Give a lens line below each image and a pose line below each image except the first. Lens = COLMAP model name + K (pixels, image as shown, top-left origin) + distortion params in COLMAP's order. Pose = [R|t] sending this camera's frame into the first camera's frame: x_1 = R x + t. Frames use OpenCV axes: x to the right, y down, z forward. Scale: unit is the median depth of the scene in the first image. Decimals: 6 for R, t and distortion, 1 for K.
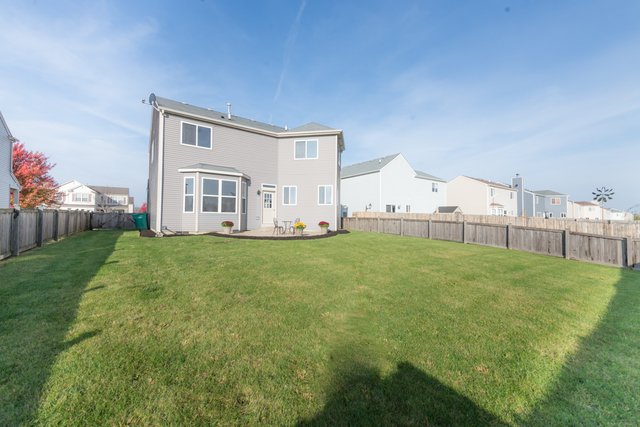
lens RADIAL K [[255.1, 0, 308.1], [0, 255.1, 214.3], [0, 0, 1]] dist [0.002098, -0.000031]
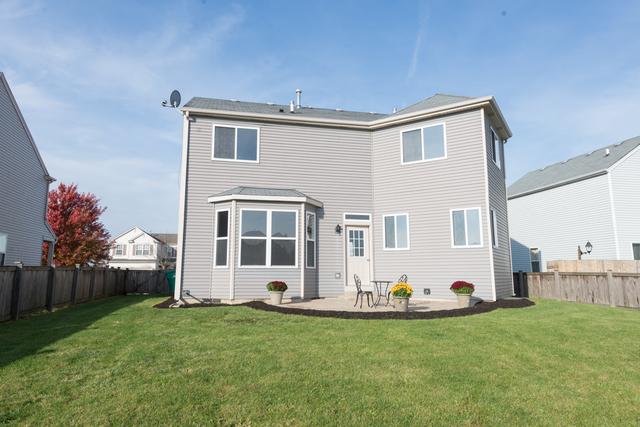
lens RADIAL K [[419.1, 0, 320.0], [0, 419.1, 213.5], [0, 0, 1]] dist [0.013467, -0.000325]
pose [[0.922637, -0.065908, -0.379996, 0.119314], [0.015218, 0.990744, -0.134889, 0.003807], [0.385369, 0.118671, 0.915100, 0.140090]]
